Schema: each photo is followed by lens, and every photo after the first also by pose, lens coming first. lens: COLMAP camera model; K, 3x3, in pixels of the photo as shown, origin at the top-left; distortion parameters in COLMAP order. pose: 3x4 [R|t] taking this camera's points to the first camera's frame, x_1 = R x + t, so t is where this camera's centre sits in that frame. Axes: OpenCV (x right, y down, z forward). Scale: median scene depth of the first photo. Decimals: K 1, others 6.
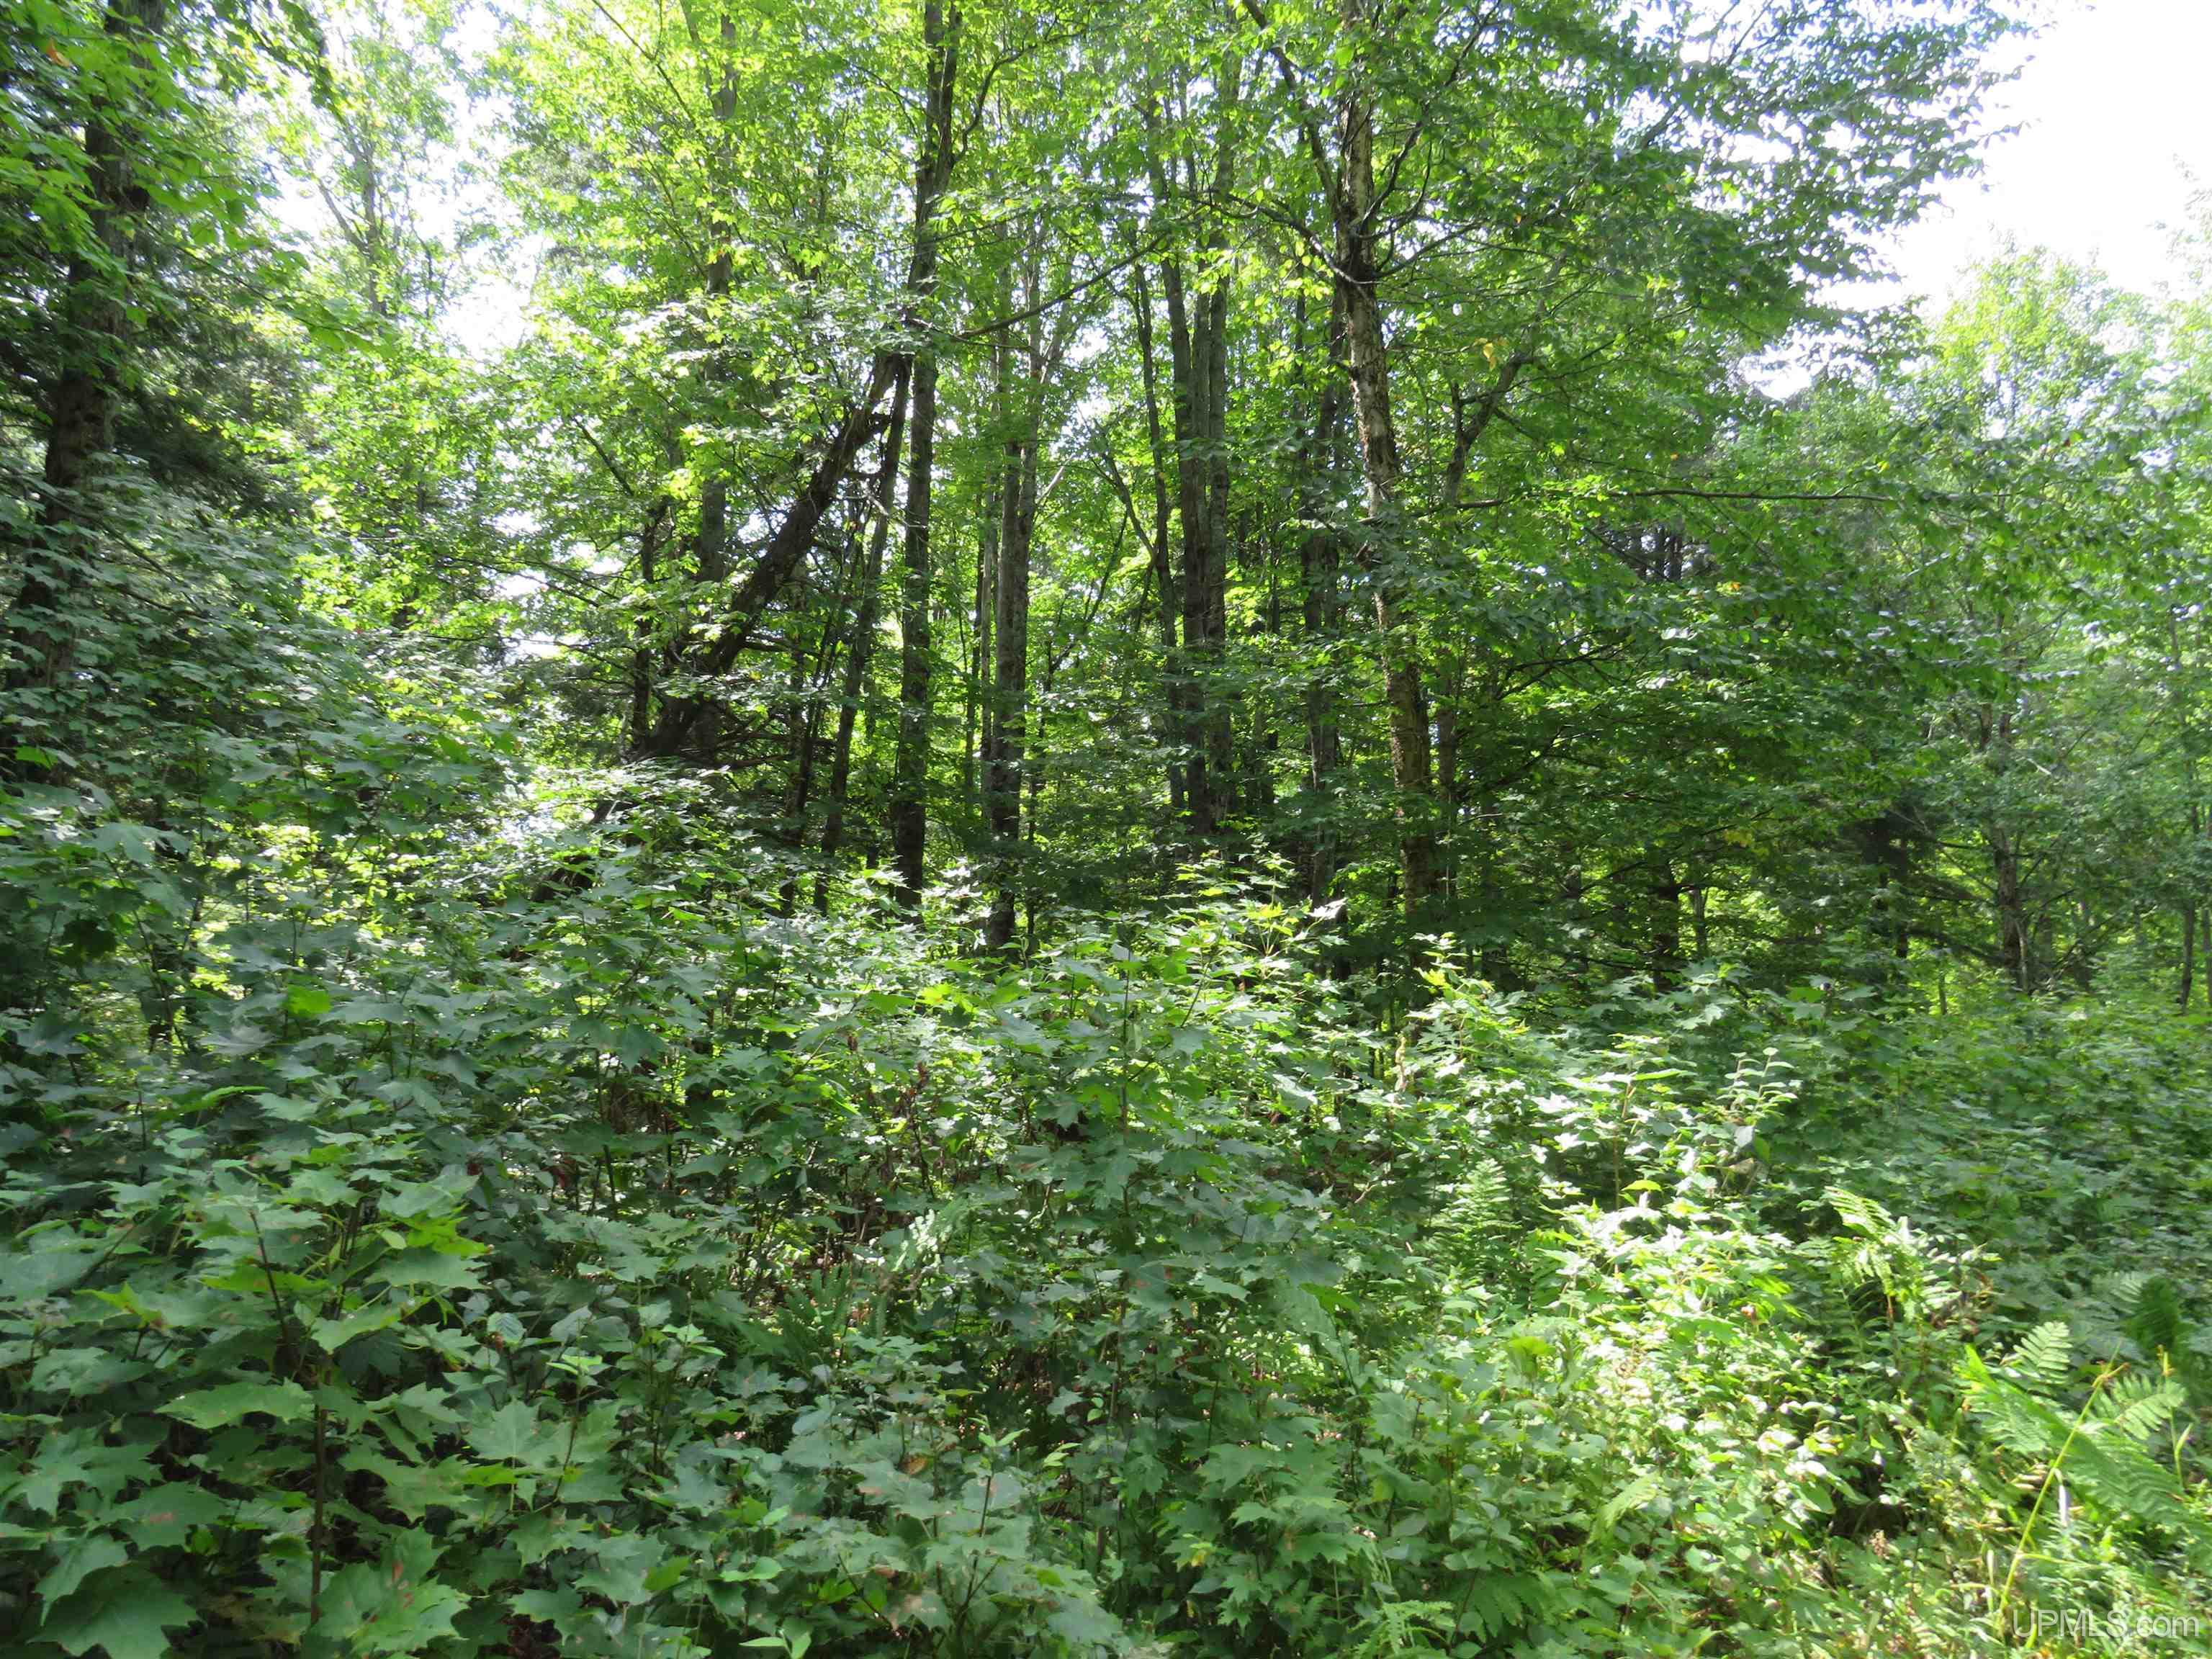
lens RADIAL K [[1595.4, 0, 1106.0], [0, 1595.4, 822.5], [0, 0, 1]] dist [-0.038052, 0.047788]
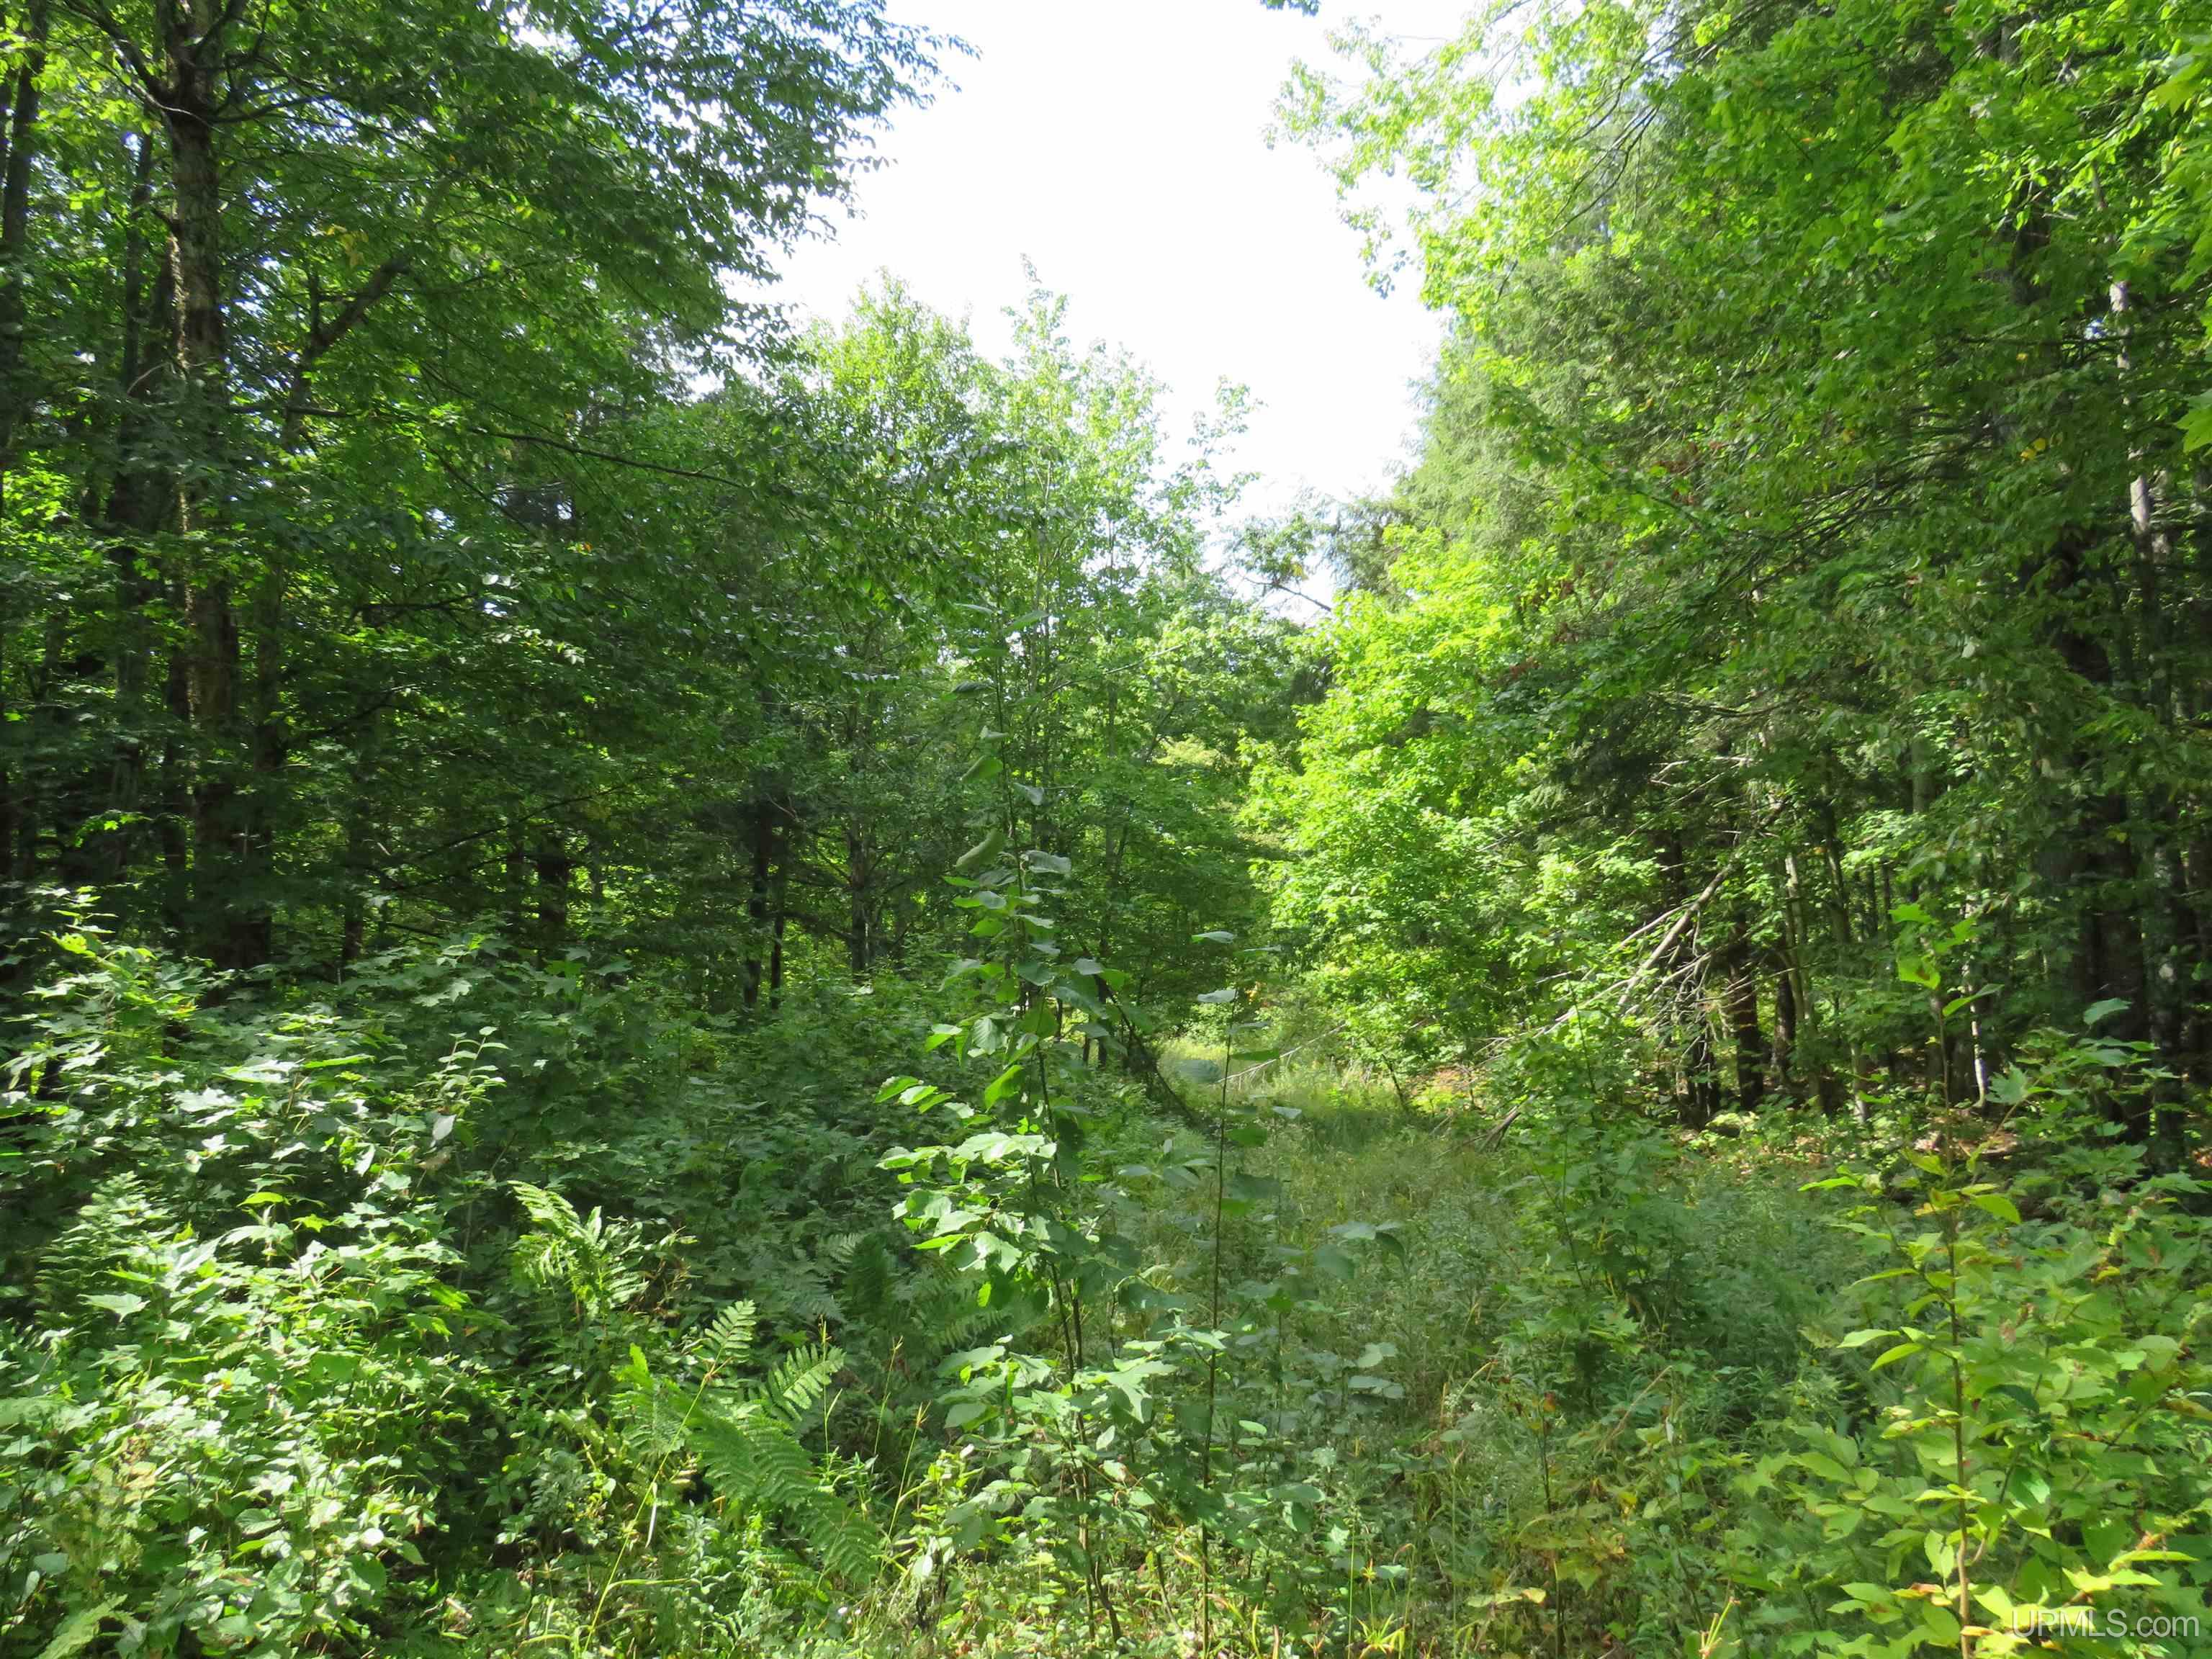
lens RADIAL K [[1593.2, 0, 1106.0], [0, 1593.2, 829.5], [0, 0, 1]] dist [-0.013969, 0.003463]
pose [[0.791994, 0.055284, 0.608021, 0.133112], [-0.066394, 0.997784, -0.004240, 0.010936], [-0.606908, -0.037010, 0.793910, 0.074546]]
